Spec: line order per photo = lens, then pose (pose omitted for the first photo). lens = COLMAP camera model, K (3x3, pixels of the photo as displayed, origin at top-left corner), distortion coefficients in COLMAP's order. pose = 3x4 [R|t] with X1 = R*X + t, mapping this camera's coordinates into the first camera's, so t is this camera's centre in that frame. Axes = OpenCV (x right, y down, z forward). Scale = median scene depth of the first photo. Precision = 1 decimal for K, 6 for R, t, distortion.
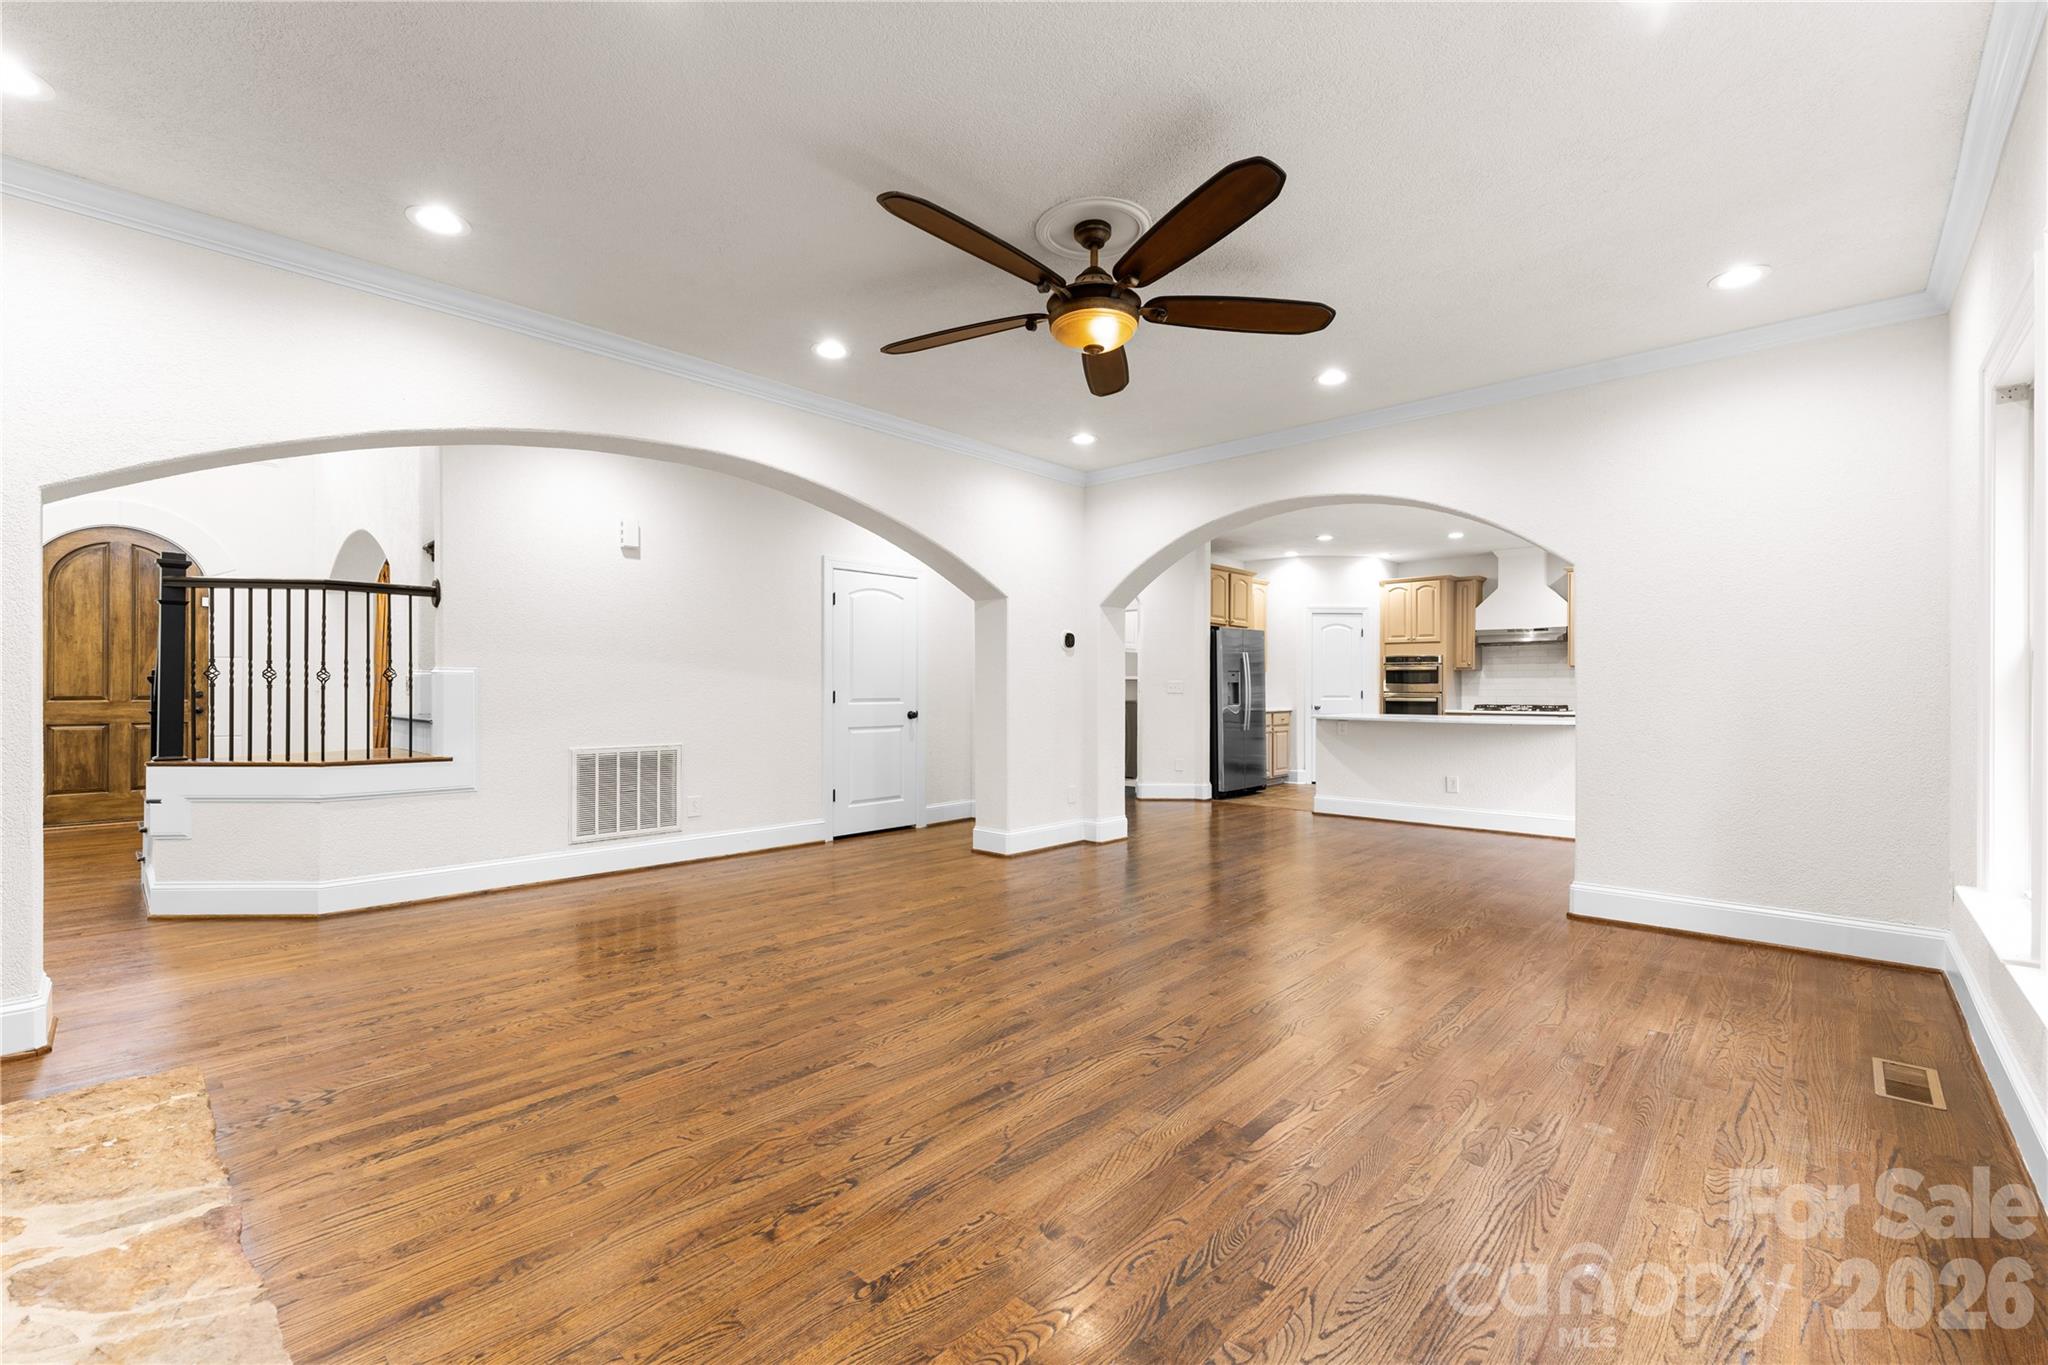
lens RADIAL K [[857.2, 0, 1037.1], [0, 857.2, 687.0], [0, 0, 1]] dist [-0.003371, 0.000094]
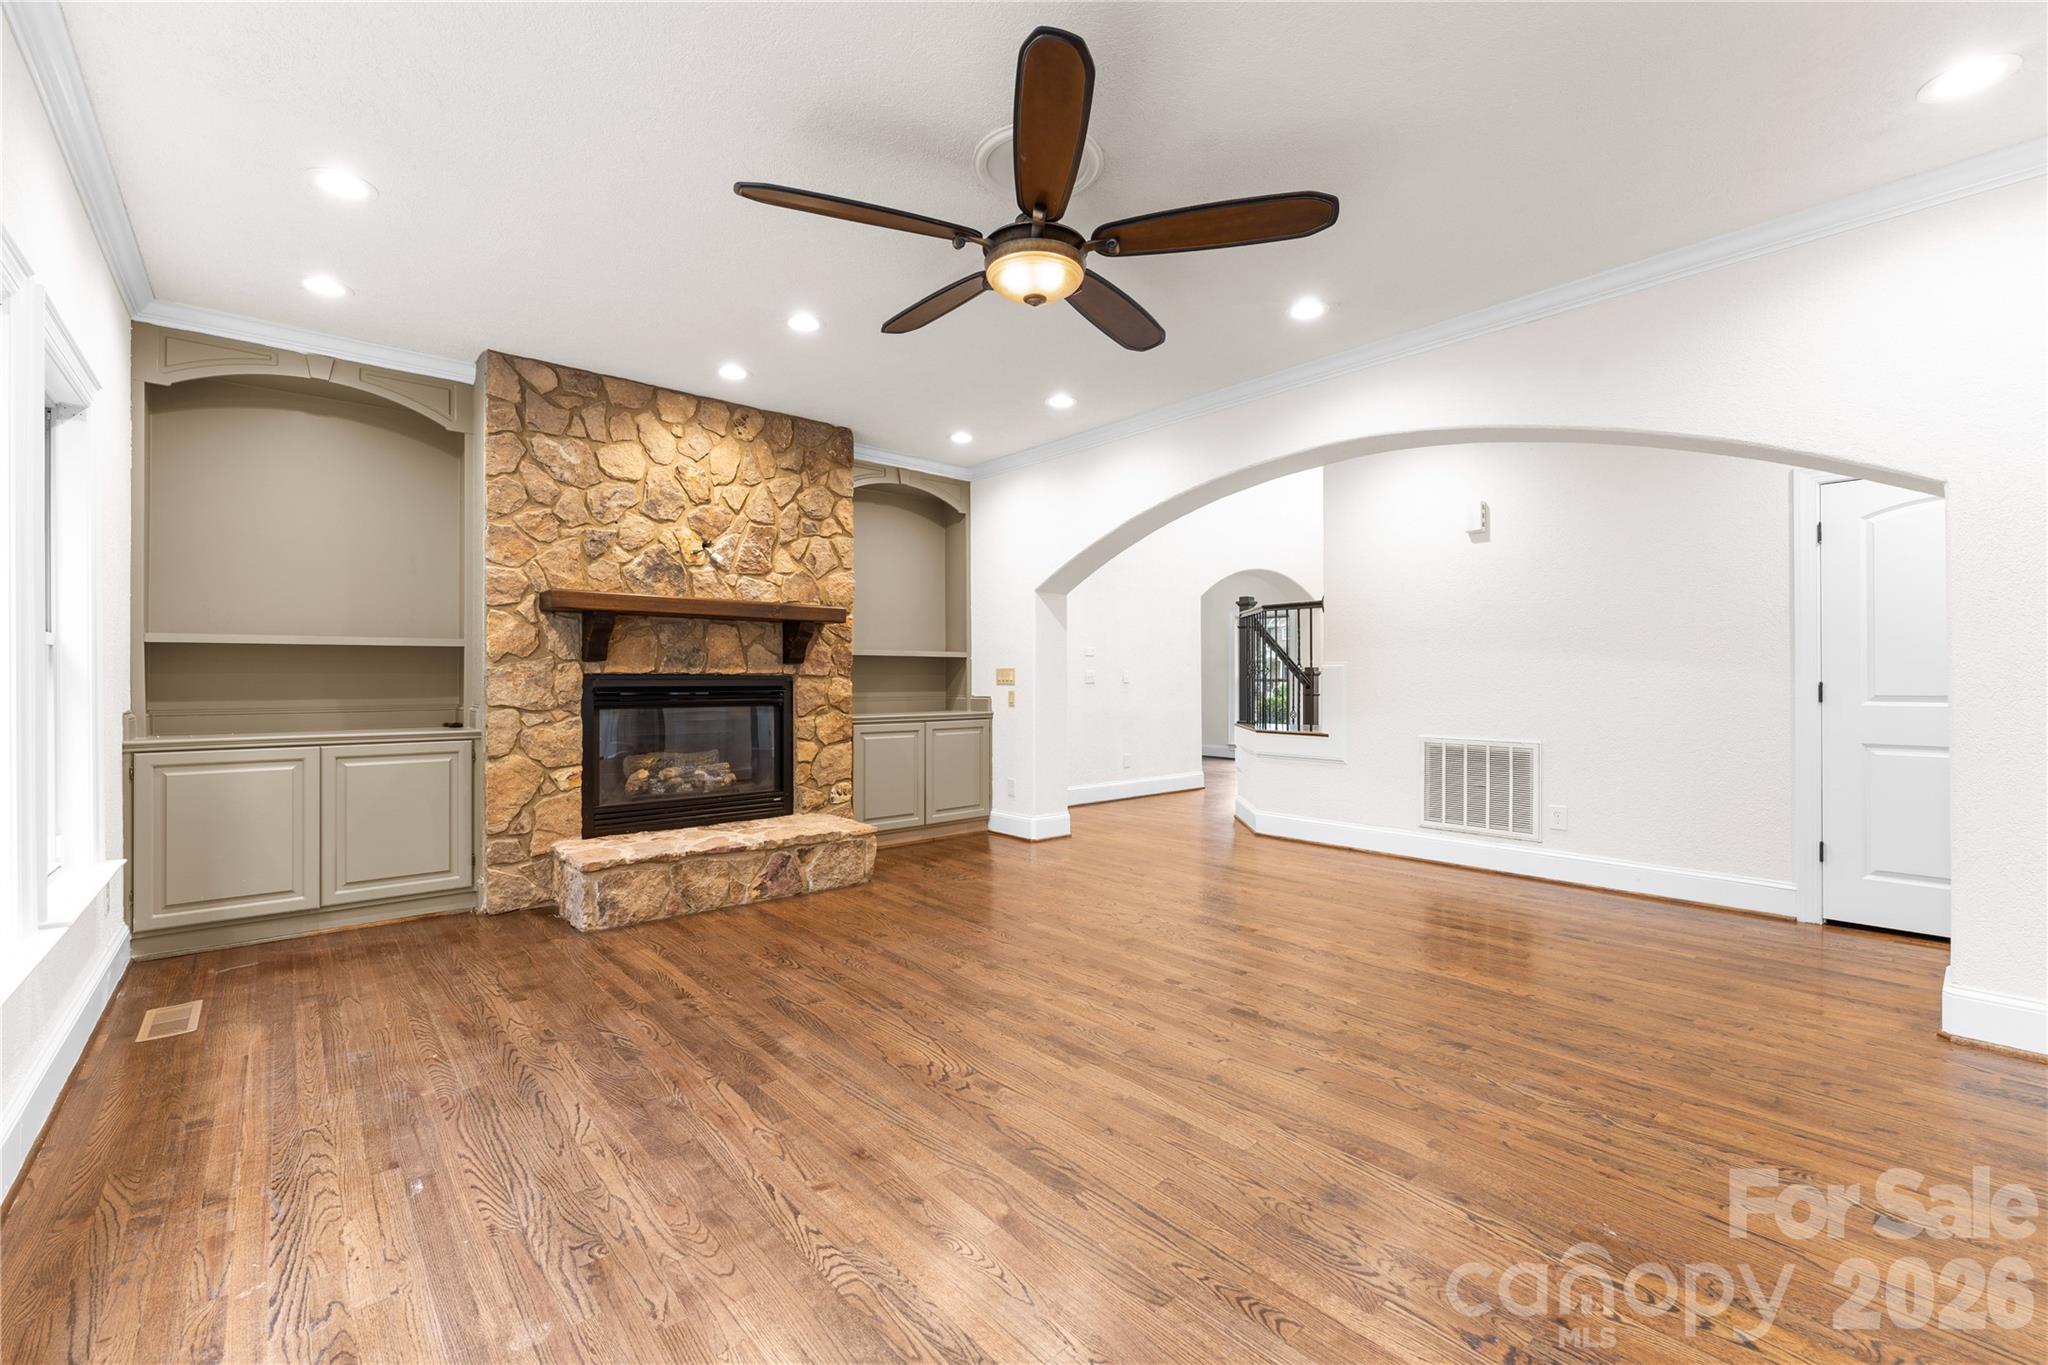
lens RADIAL K [[857.2, 0, 1016.4], [0, 857.2, 672.9], [0, 0, 1]] dist [-0.003371, 0.000094]
pose [[-0.115096, -0.006169, -0.993335, 0.313971], [0.001398, 0.999979, -0.006372, 0.000753], [0.993353, -0.002122, -0.115085, 0.357253]]
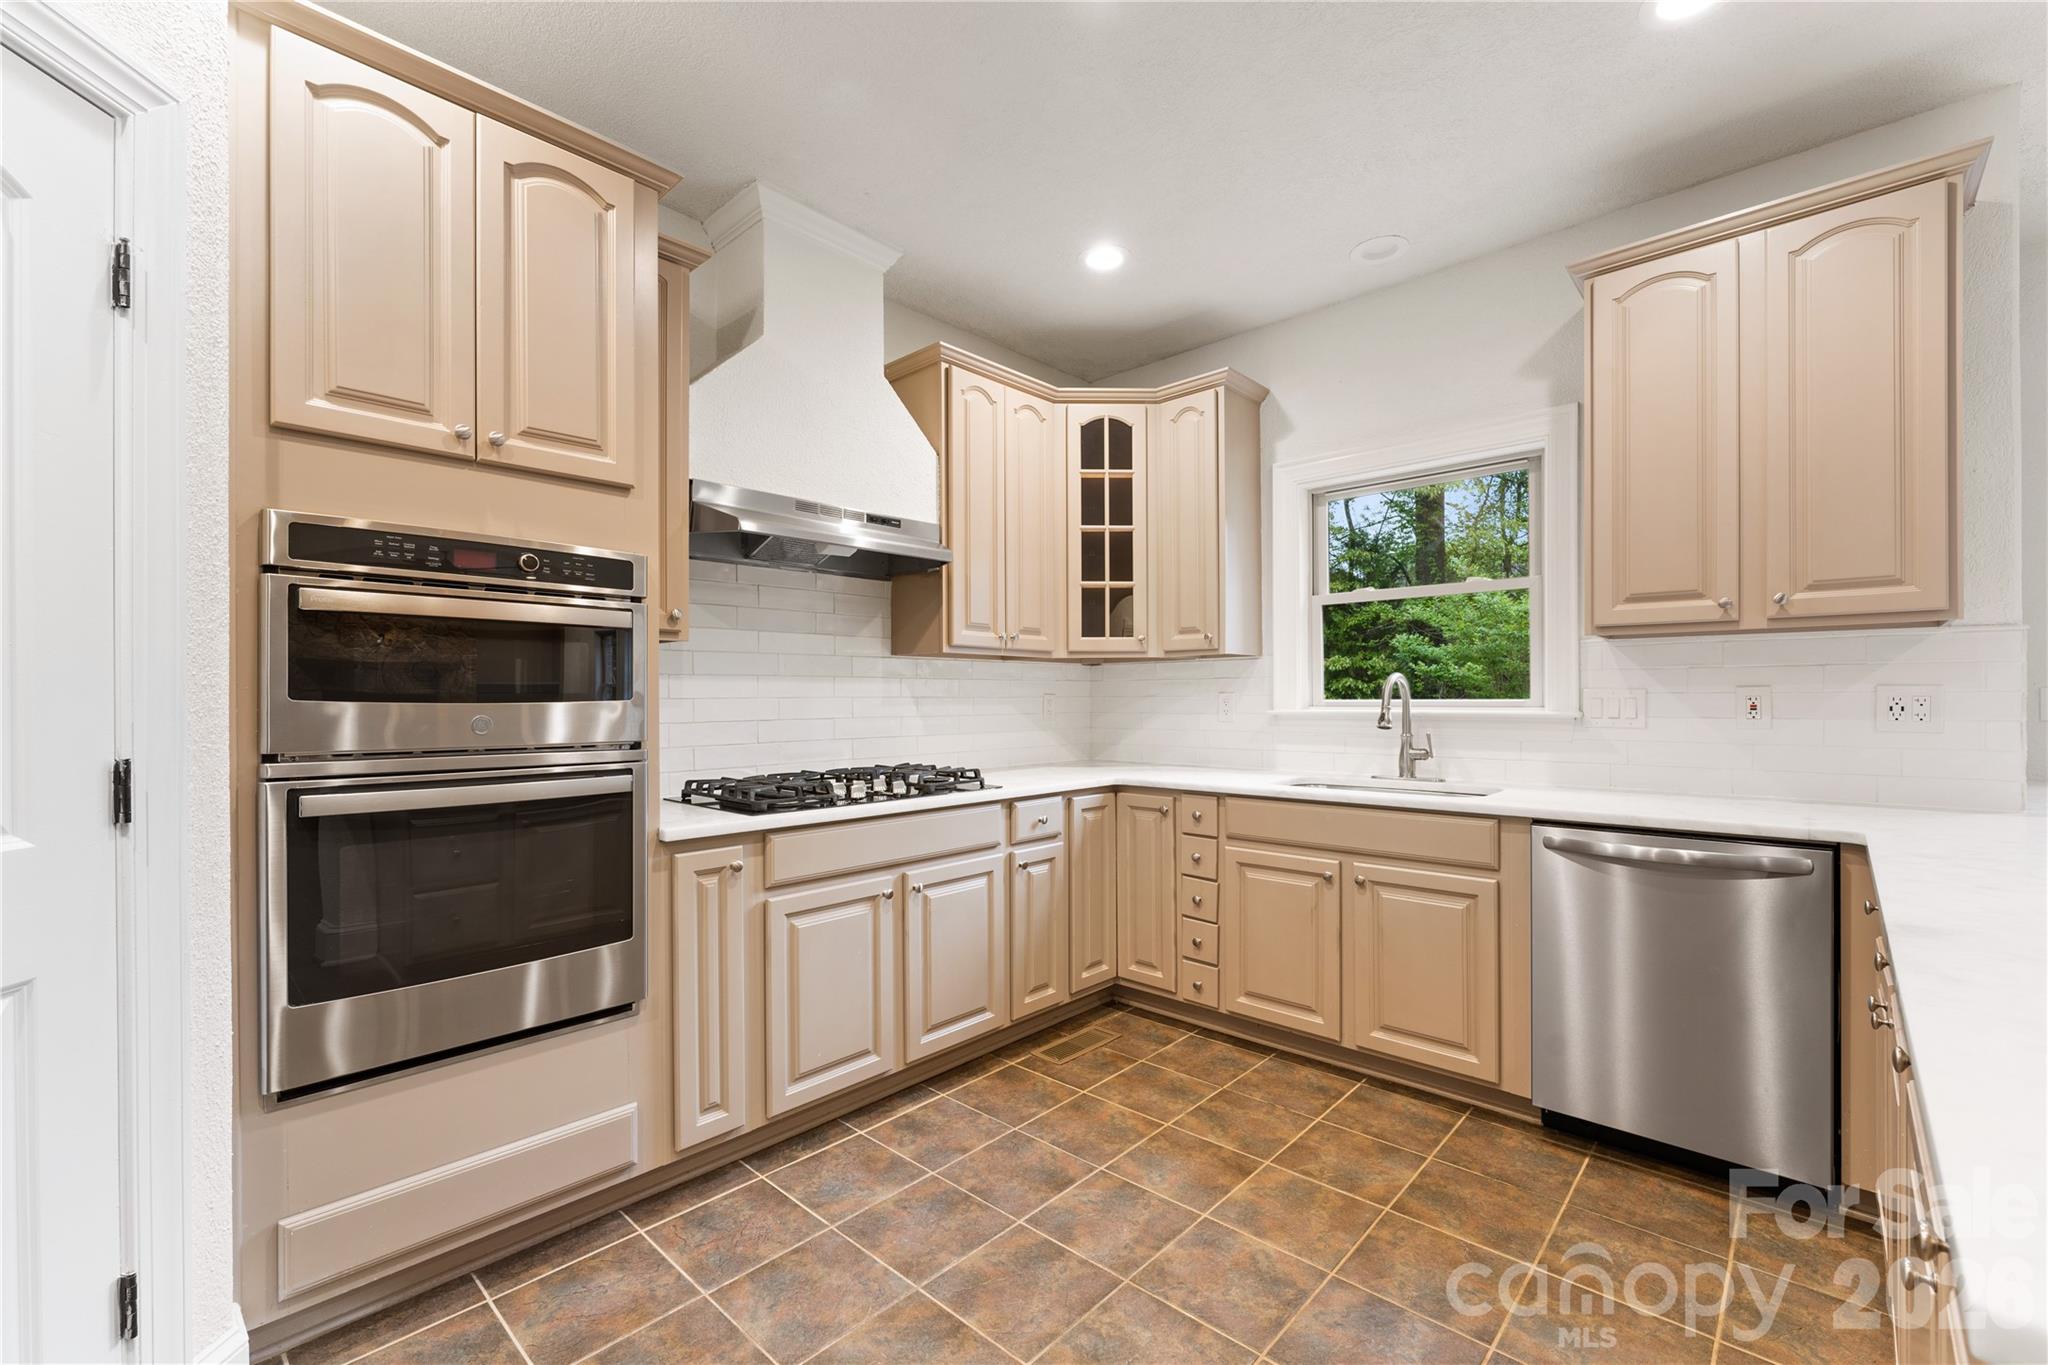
lens RADIAL K [[857.2, 0, 1025.6], [0, 857.2, 698.8], [0, 0, 1]] dist [-0.003371, 0.000094]
pose [[0.003594, -0.002054, 0.999991, 0.301068], [0.005003, 0.999985, 0.002036, -0.004448], [-0.999981, 0.004996, 0.003604, 1.006807]]
